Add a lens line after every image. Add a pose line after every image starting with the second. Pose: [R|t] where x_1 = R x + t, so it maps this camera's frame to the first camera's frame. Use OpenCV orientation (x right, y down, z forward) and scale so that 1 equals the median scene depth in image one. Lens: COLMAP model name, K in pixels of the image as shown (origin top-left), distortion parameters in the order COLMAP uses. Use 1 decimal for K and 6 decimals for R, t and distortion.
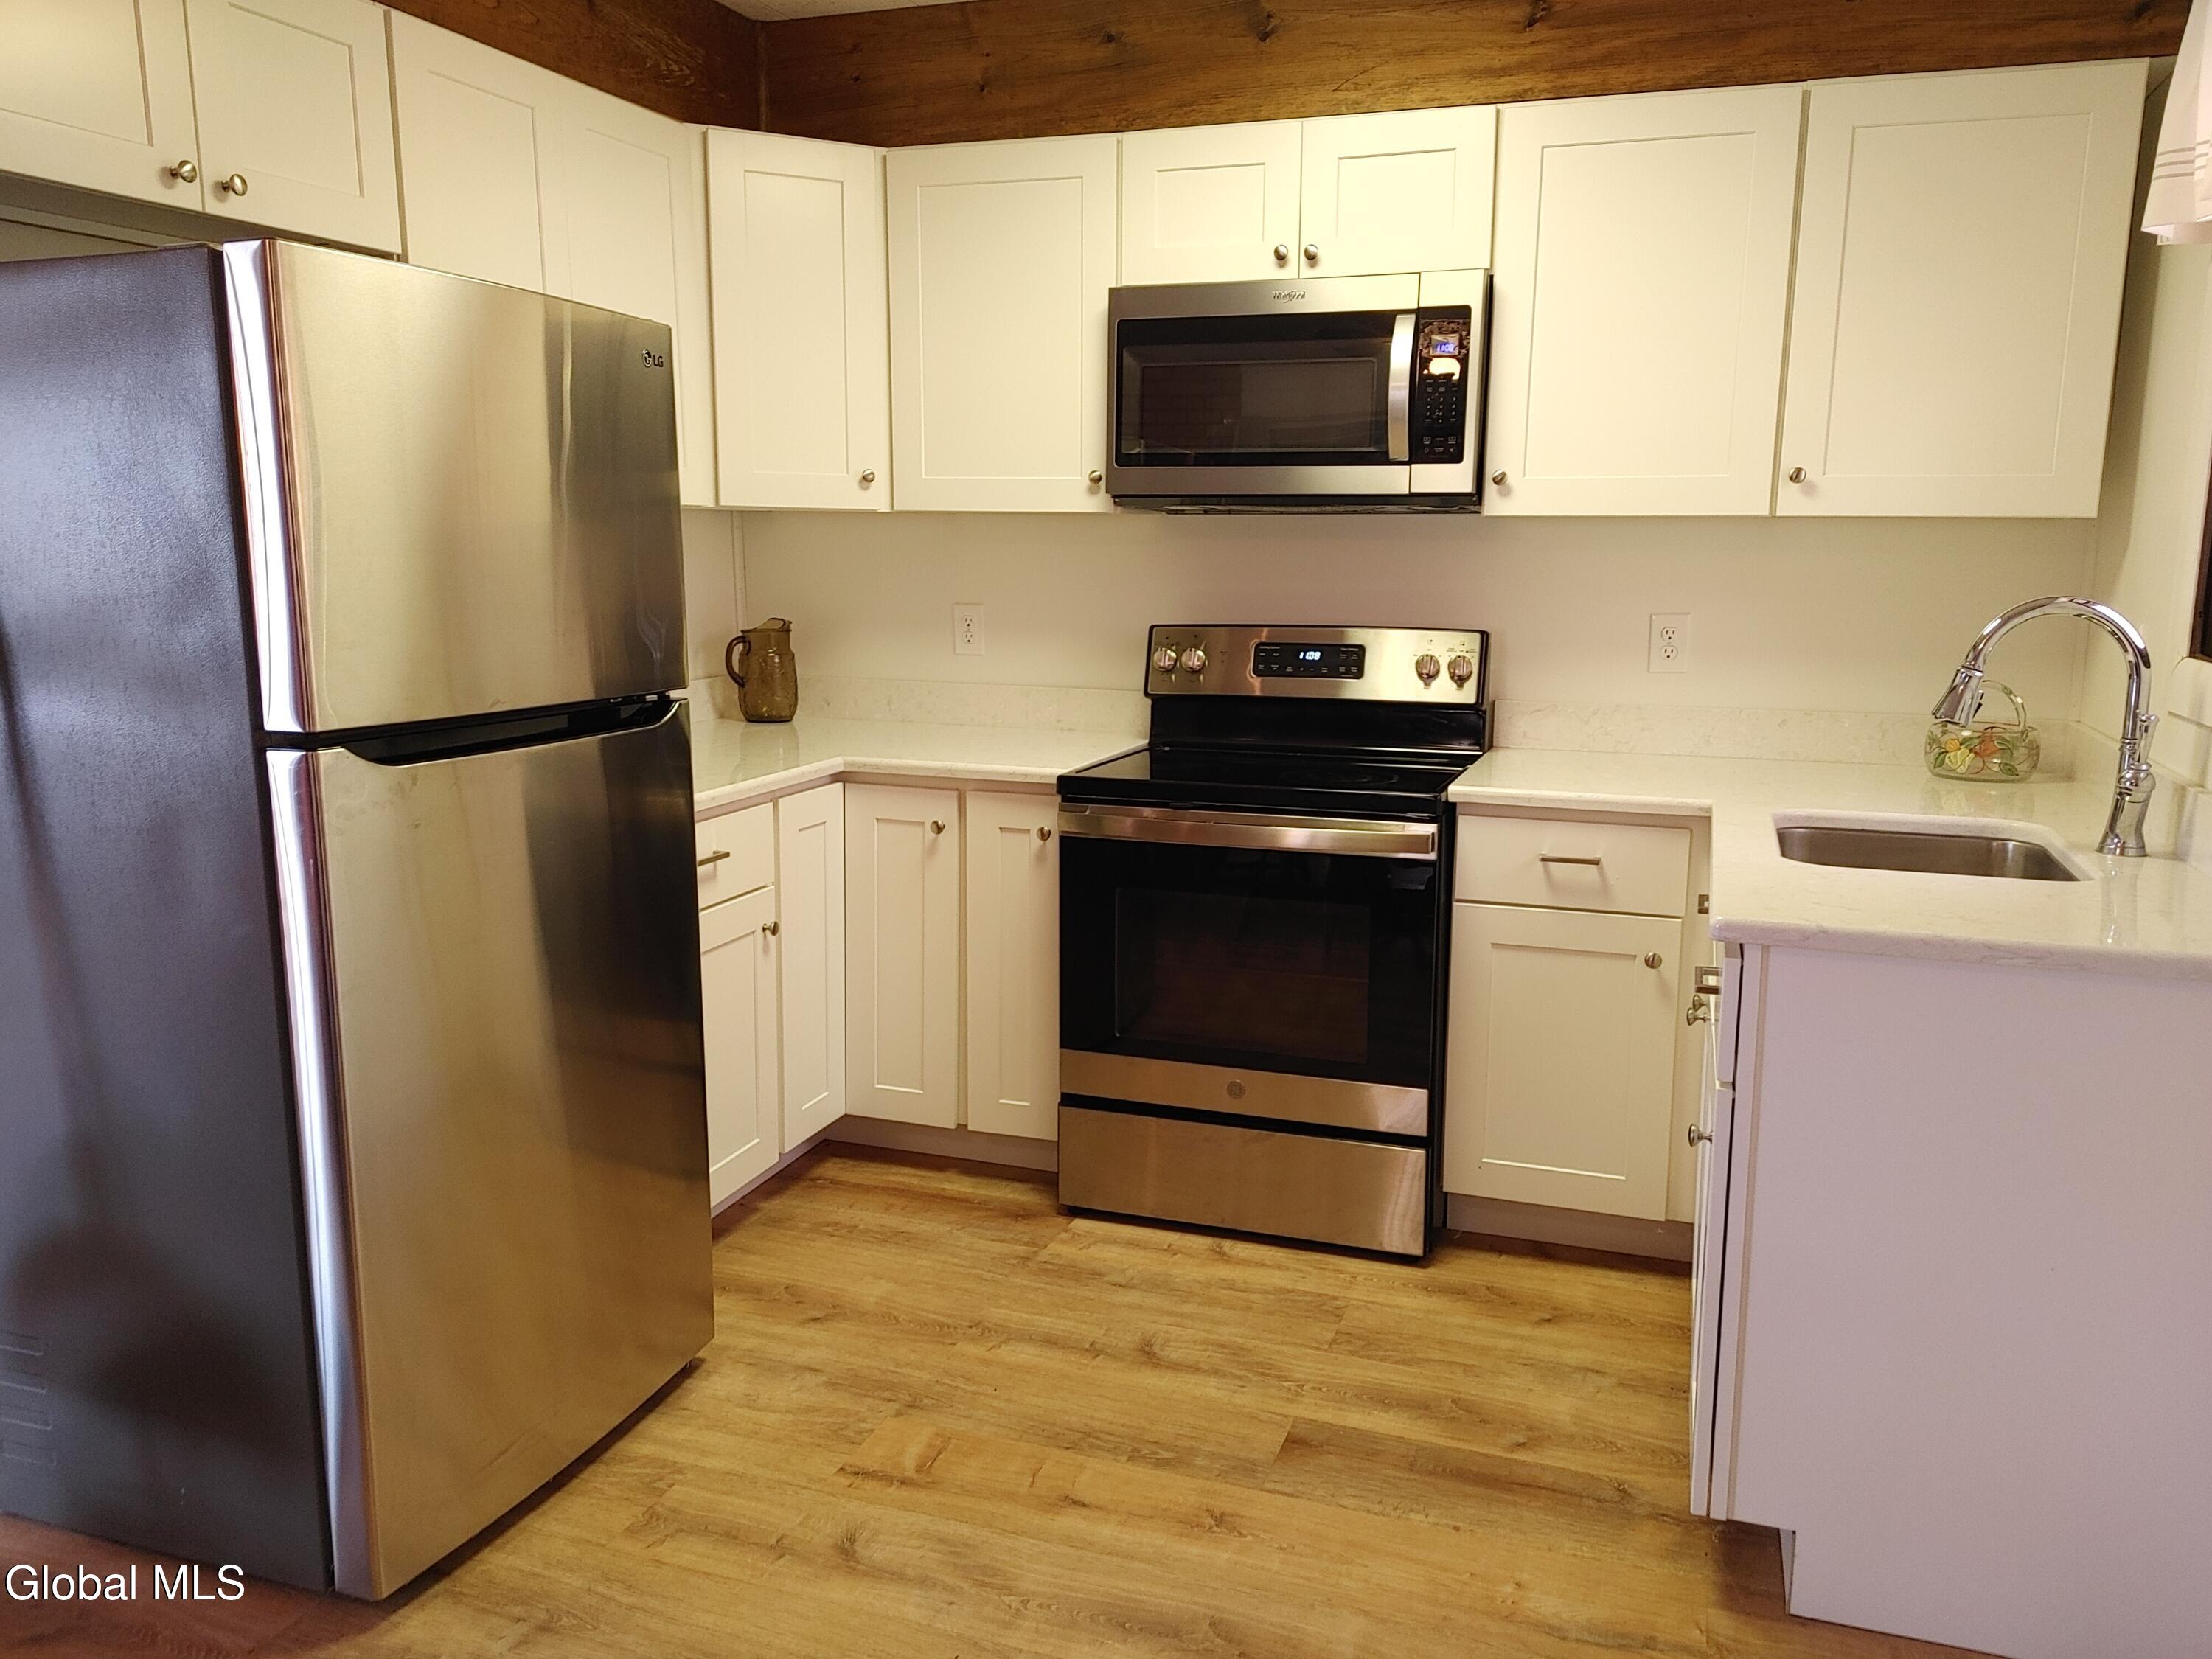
lens RADIAL K [[1662.4, 0, 1106.0], [0, 1662.4, 829.5], [0, 0, 1]] dist [0.098878, -0.114459]
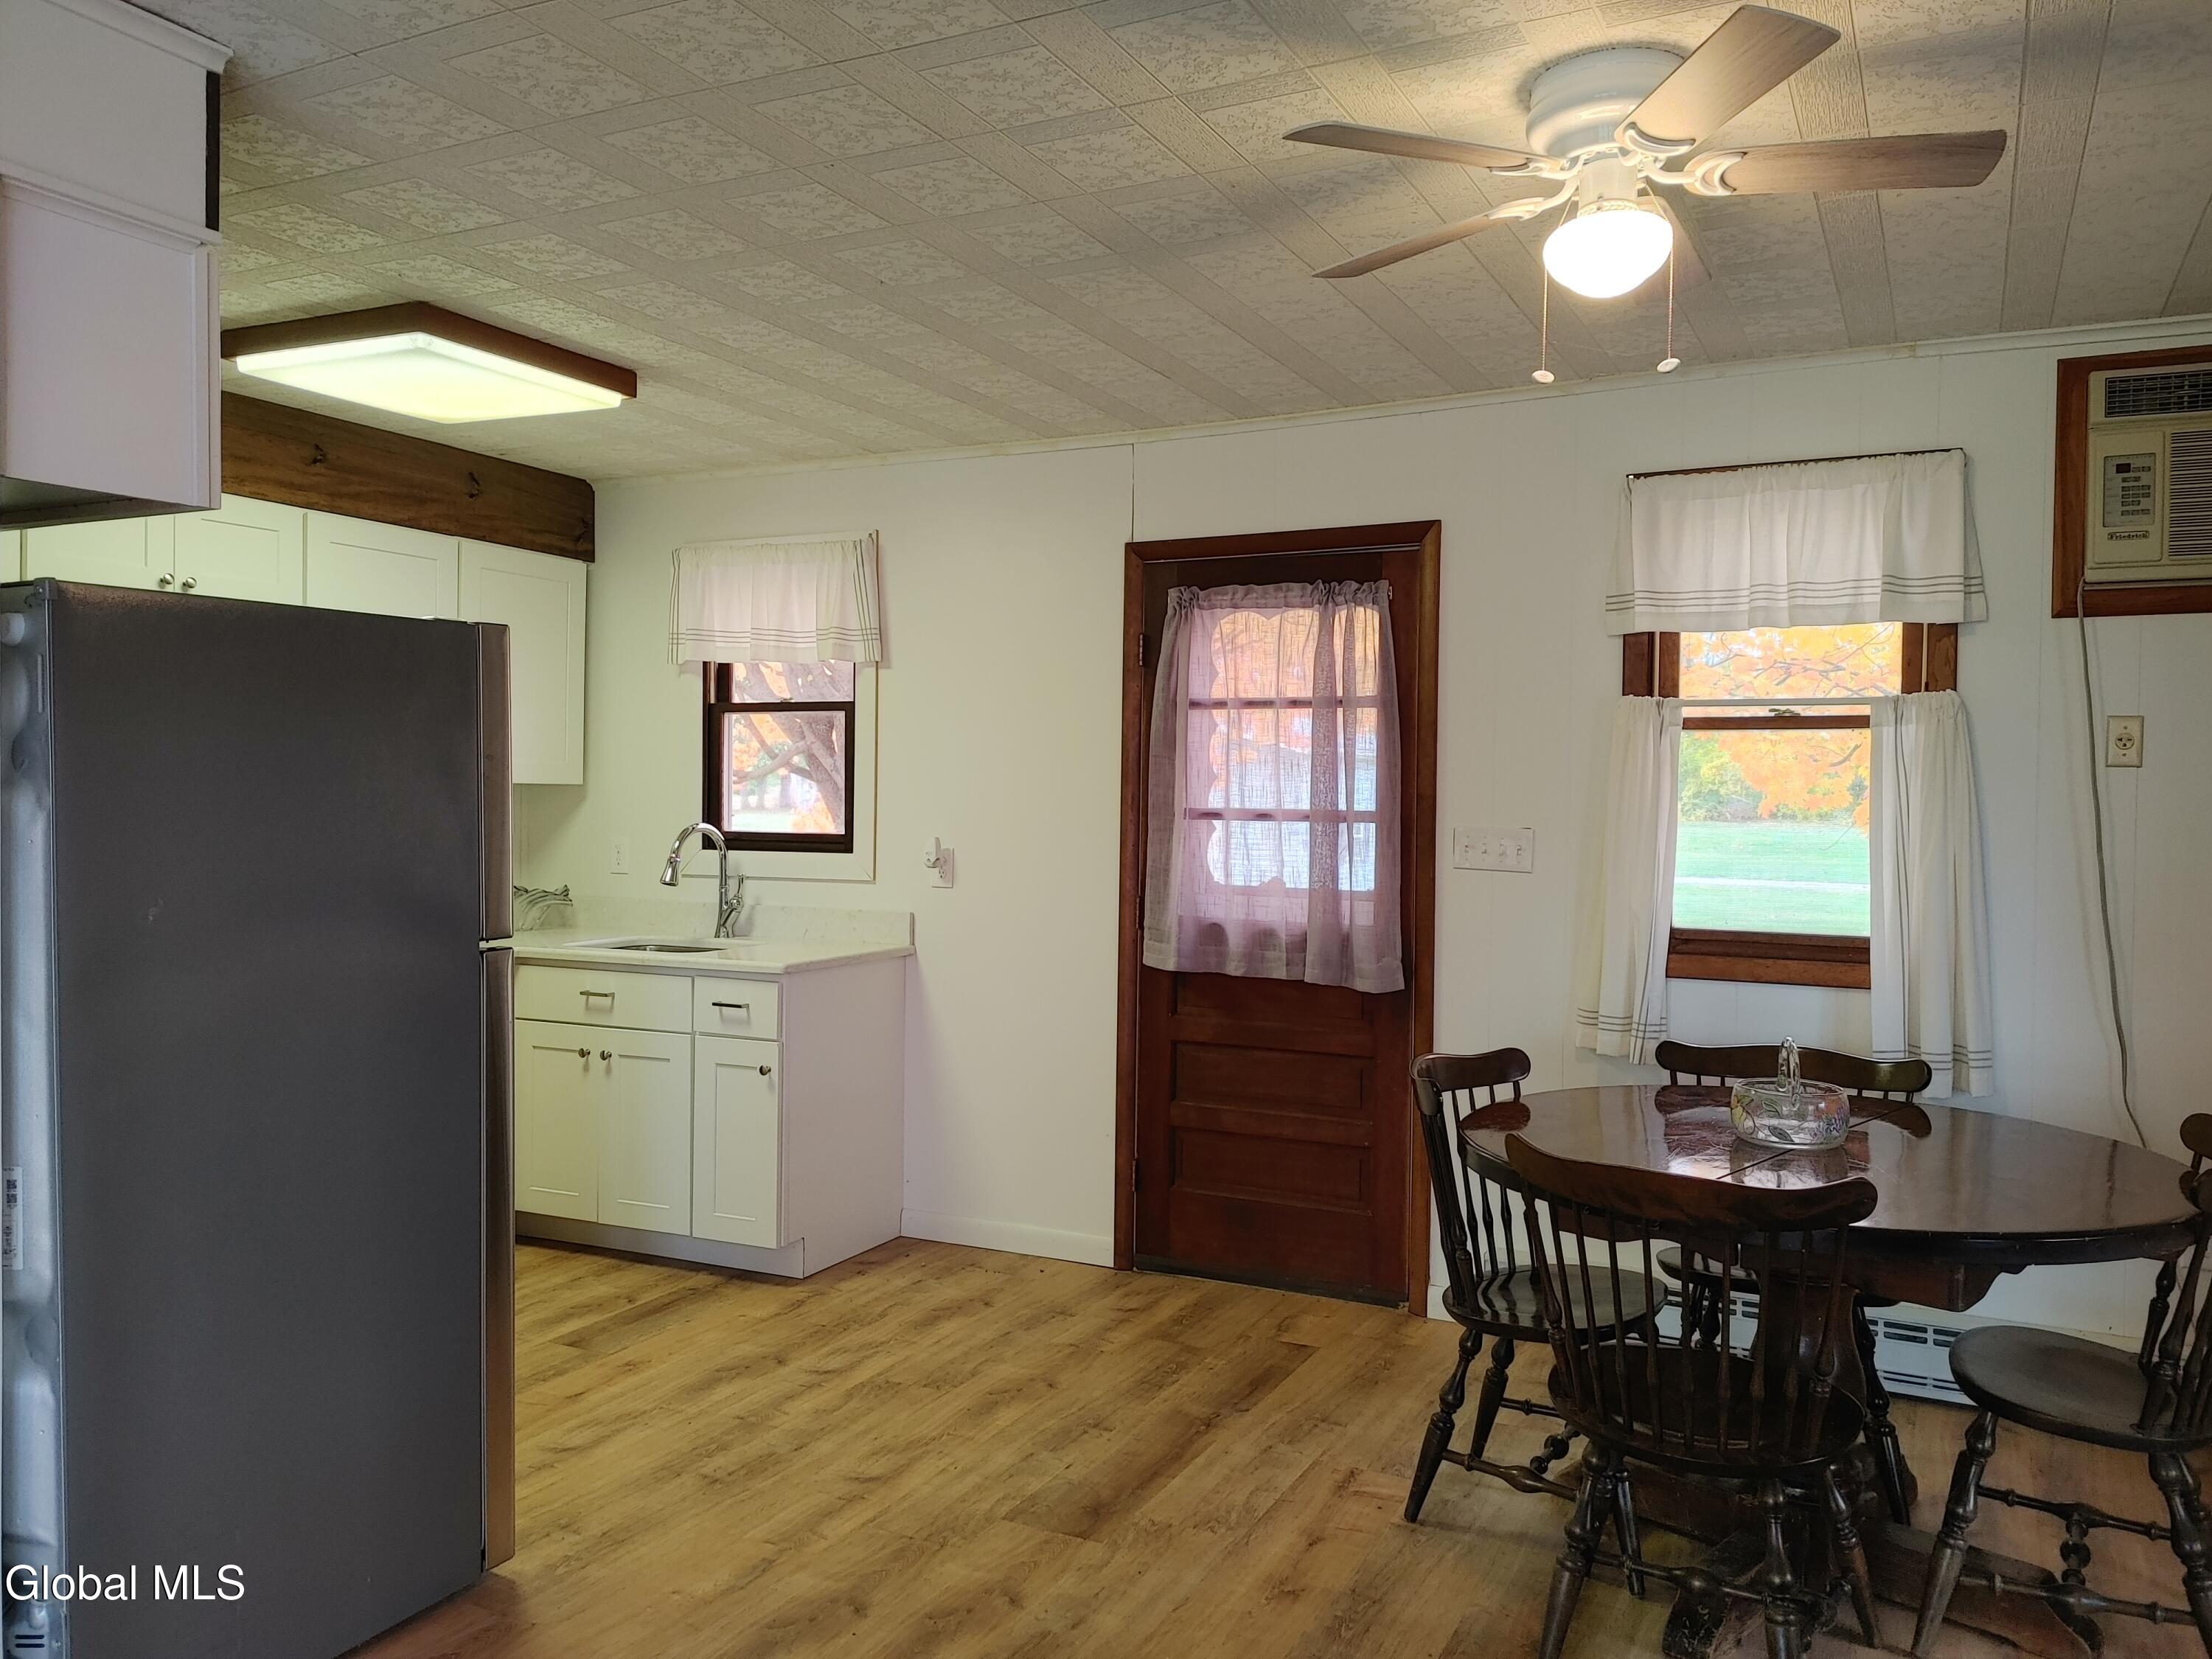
lens RADIAL K [[1694.2, 0, 1116.4], [0, 1694.2, 818.6], [0, 0, 1]] dist [0.082674, 0.001552]
pose [[0.117962, -0.022502, 0.992763, -1.214381], [0.162206, 0.986752, 0.003092, -0.049152], [-0.979681, 0.160667, 0.120049, 0.162545]]
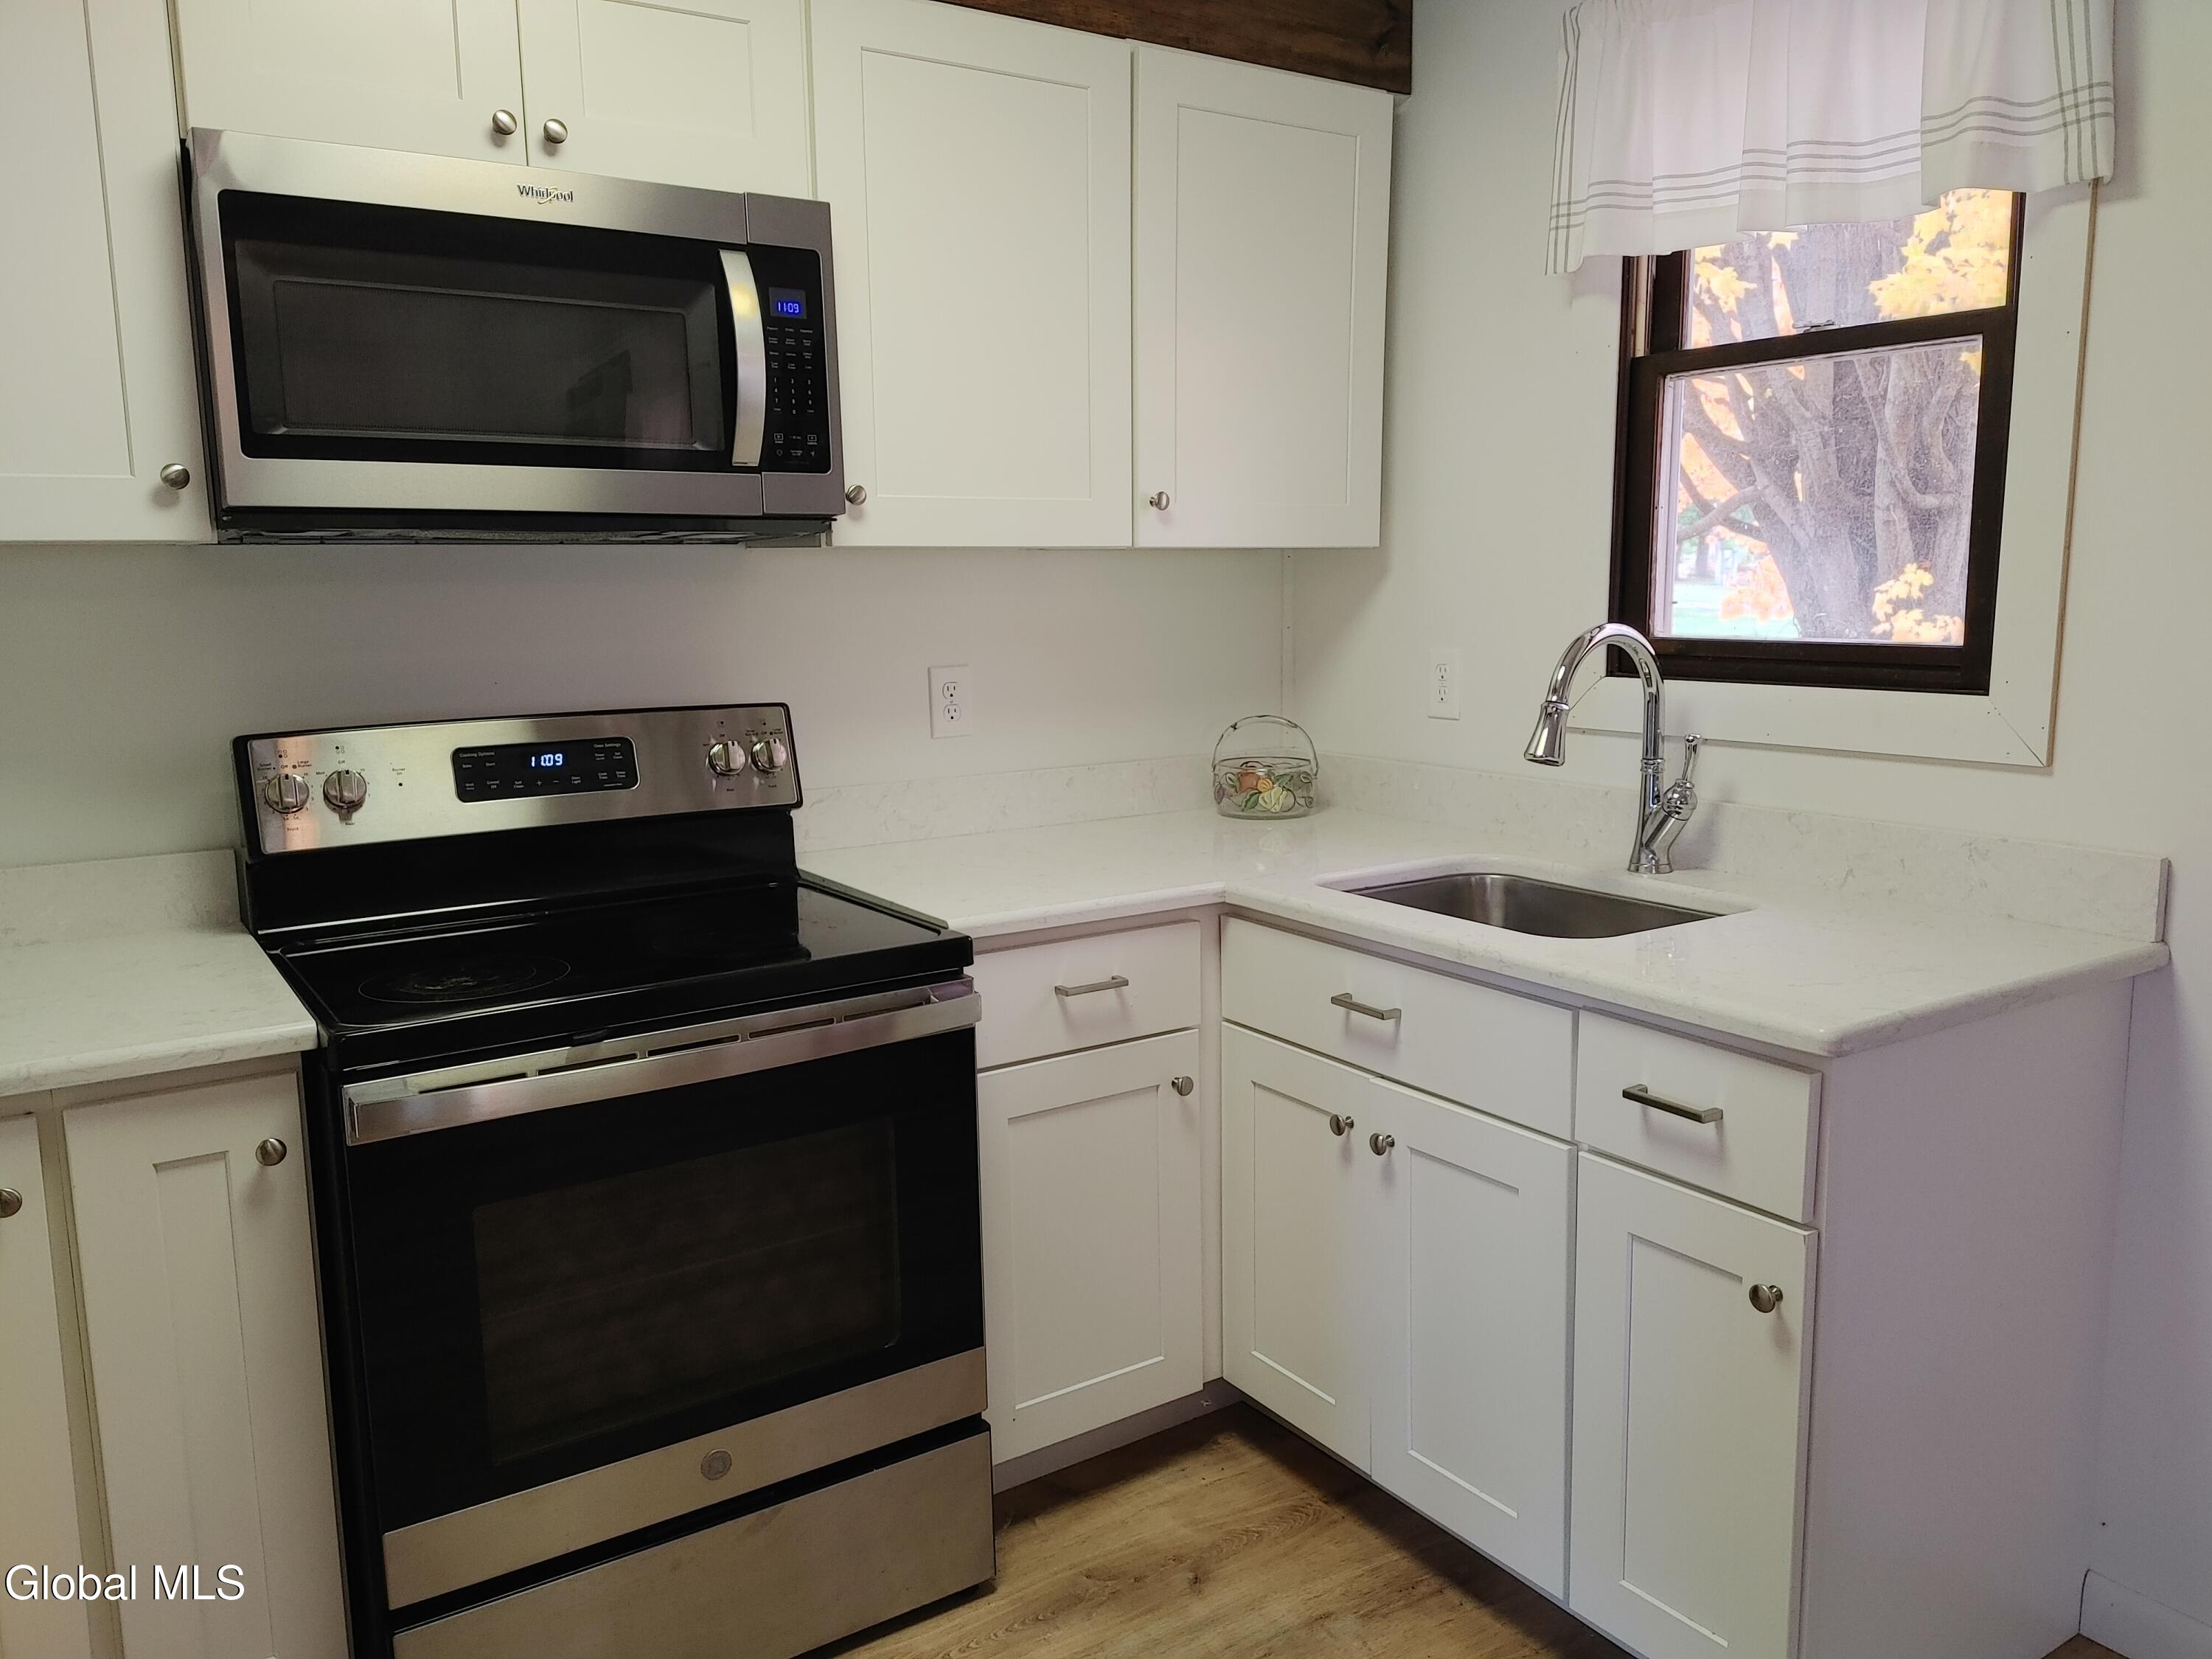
lens RADIAL K [[1662.4, 0, 1106.0], [0, 1662.4, 829.5], [0, 0, 1]] dist [0.098878, -0.114459]
pose [[0.600097, -0.139900, 0.787598, -0.308132], [0.156437, 0.986101, 0.055966, -0.093137], [-0.784481, 0.089624, 0.613642, 0.498804]]
